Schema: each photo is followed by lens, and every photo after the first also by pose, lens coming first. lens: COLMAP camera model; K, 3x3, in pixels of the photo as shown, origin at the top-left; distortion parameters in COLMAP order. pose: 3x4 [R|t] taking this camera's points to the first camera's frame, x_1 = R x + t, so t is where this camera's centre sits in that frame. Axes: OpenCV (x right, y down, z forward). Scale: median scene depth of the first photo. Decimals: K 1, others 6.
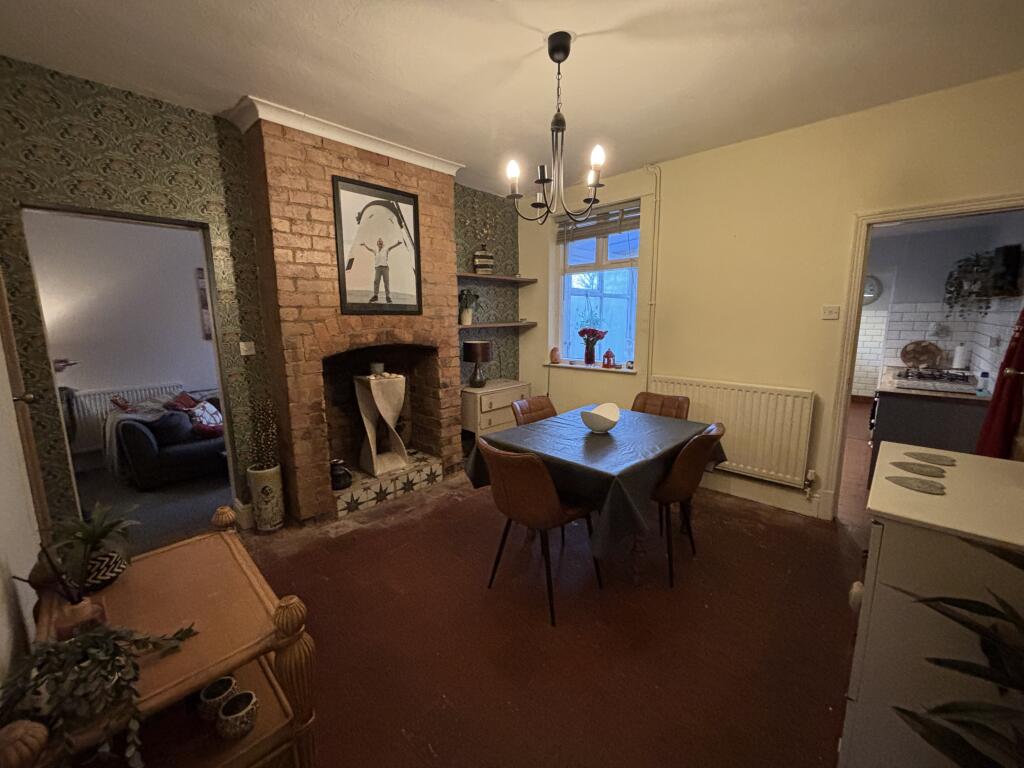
lens RADIAL K [[409.4, 0, 510.9], [0, 409.4, 381.9], [0, 0, 1]] dist [0.006692, -0.001416]
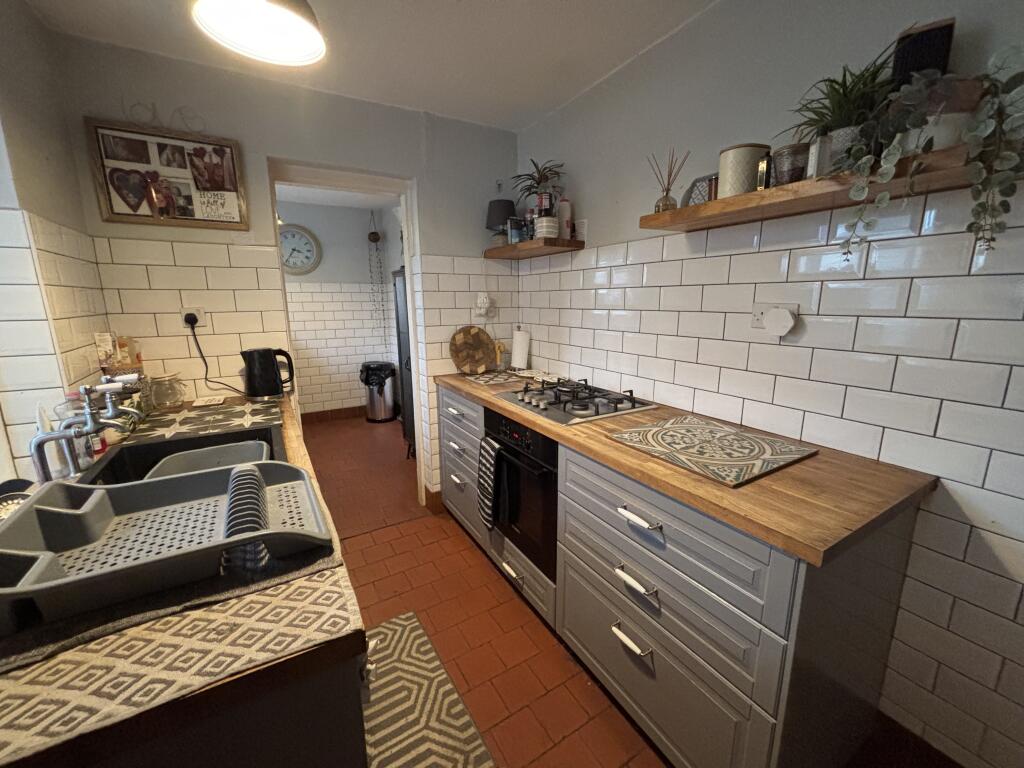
lens RADIAL K [[409.4, 0, 510.9], [0, 409.4, 383.9], [0, 0, 1]] dist [0.006692, -0.001416]
pose [[0.263242, -0.194211, 0.944979, 0.466204], [0.156638, 0.975134, 0.156774, -0.101481], [-0.951929, 0.106750, 0.287117, 0.795904]]
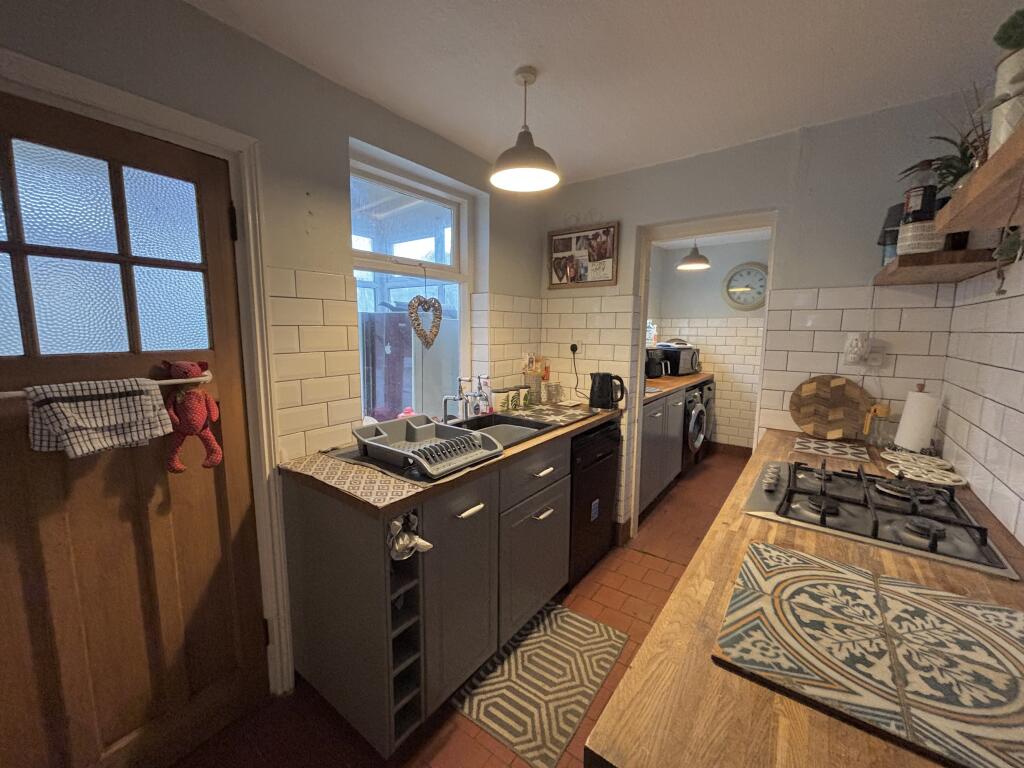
lens RADIAL K [[409.4, 0, 514.1], [0, 409.4, 384.9], [0, 0, 1]] dist [0.006692, -0.001416]
pose [[0.991427, -0.004489, 0.130587, 0.613560], [0.007013, 0.999797, -0.018877, -0.084031], [-0.130476, 0.019631, 0.991257, 0.617790]]
